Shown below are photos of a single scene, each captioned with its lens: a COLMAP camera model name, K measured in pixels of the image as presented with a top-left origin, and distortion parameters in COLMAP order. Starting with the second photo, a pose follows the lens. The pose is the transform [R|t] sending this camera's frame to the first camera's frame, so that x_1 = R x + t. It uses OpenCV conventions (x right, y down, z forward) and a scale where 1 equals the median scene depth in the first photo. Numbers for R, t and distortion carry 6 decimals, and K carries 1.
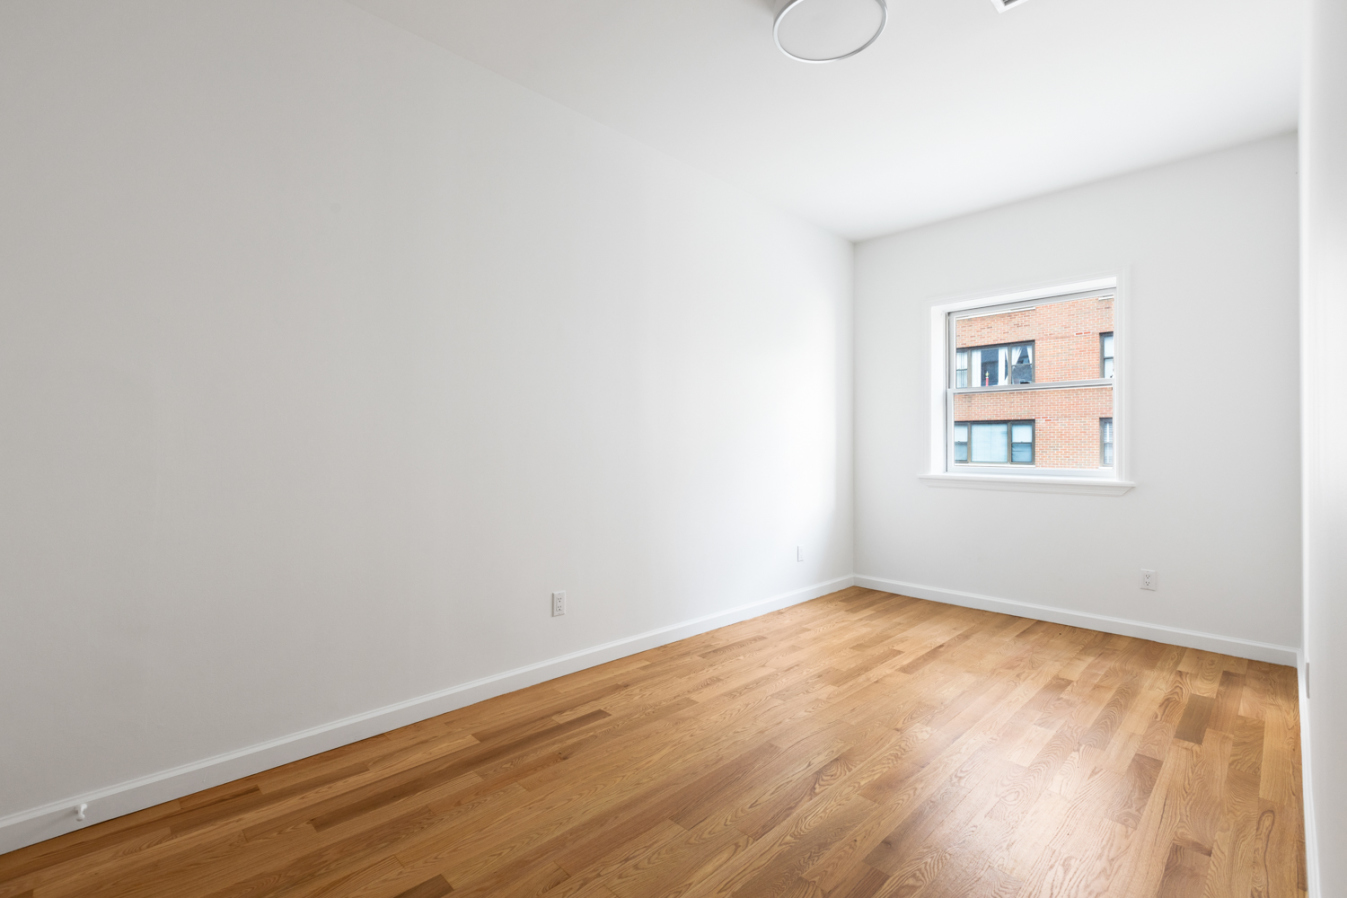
lens RADIAL K [[603.7, 0, 670.7], [0, 603.7, 446.0], [0, 0, 1]] dist [0.002234, 0.000771]
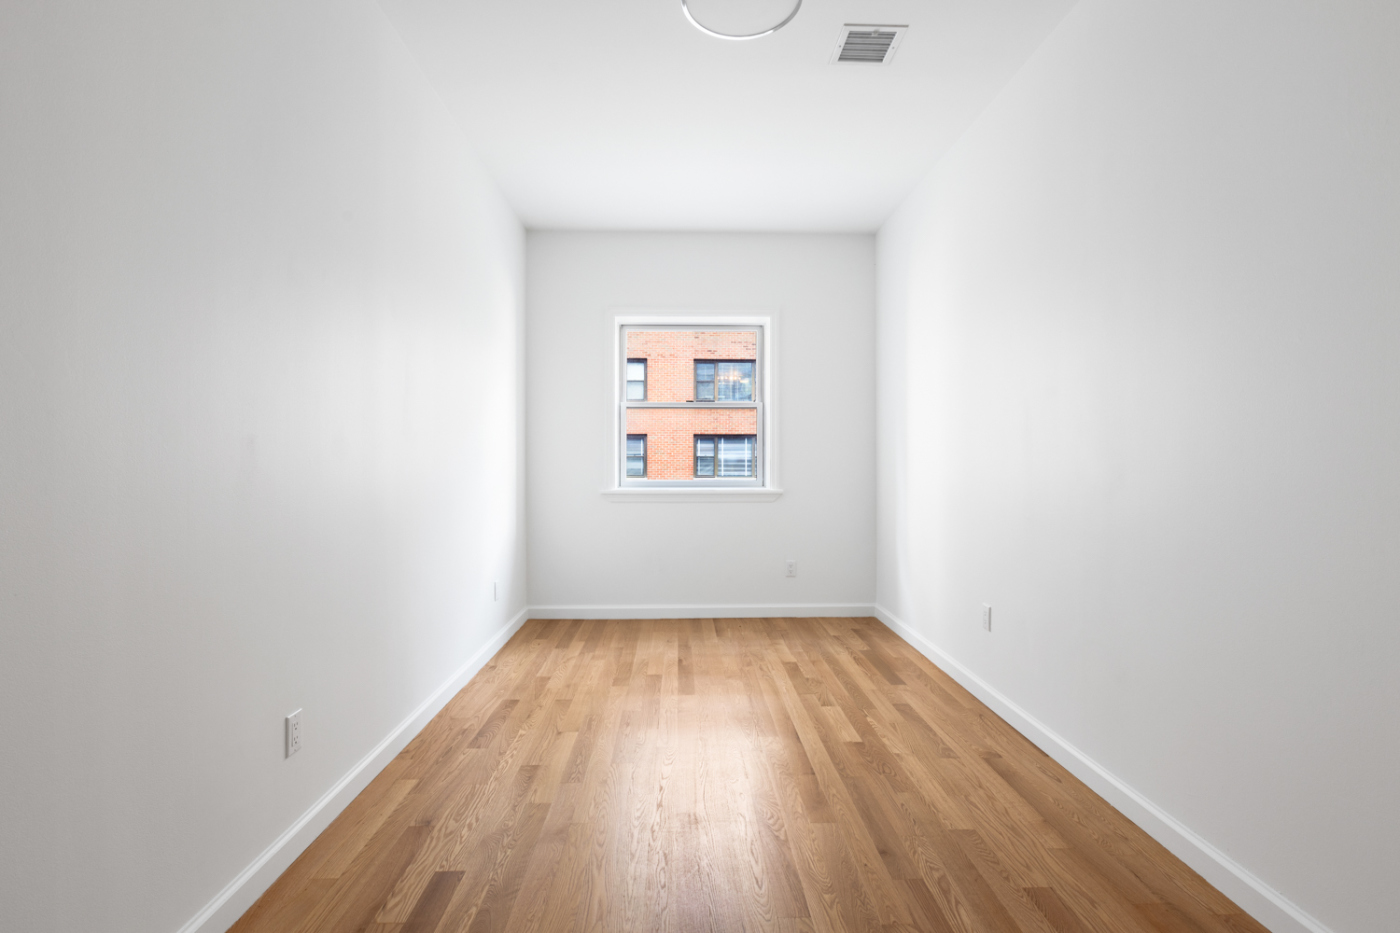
lens RADIAL K [[655.4, 0, 698.5], [0, 655.4, 464.7], [0, 0, 1]] dist [-0.006450, 0.001145]
pose [[0.678289, -0.008195, 0.734750, -0.334293], [0.002307, 0.999957, 0.009023, -0.002901], [-0.734792, -0.004425, 0.678278, 0.248711]]
